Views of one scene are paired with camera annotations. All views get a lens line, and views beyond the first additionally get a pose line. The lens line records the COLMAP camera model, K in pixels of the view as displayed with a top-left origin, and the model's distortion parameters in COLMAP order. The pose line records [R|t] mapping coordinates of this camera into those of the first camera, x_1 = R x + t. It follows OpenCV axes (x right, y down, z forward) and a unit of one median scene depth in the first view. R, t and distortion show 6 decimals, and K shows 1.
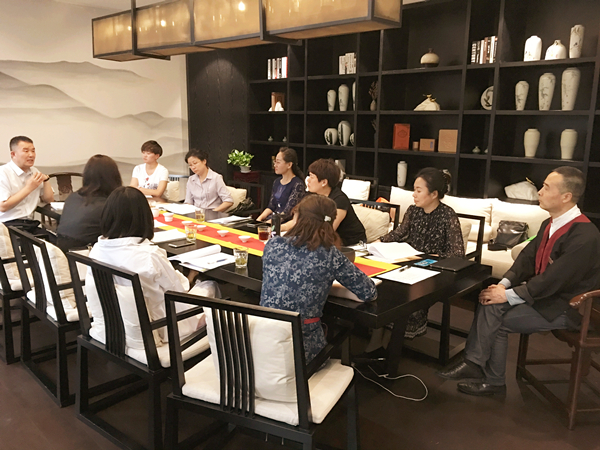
lens RADIAL K [[496.8, 0, 300.0], [0, 496.8, 225.0], [0, 0, 1]] dist [0.011626, 0.001818]
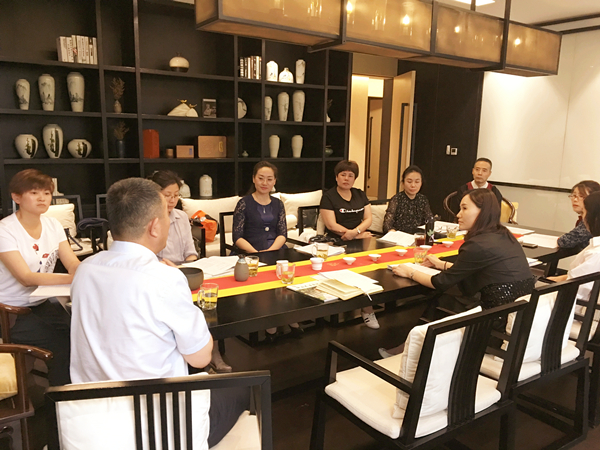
lens RADIAL K [[496.8, 0, 300.0], [0, 496.8, 225.0], [0, 0, 1]] dist [0.011626, 0.001818]
pose [[0.193566, -0.190368, 0.962441, -0.772359], [0.177662, 0.971577, 0.156444, -0.156373], [-0.964867, 0.140707, 0.221886, 0.686929]]
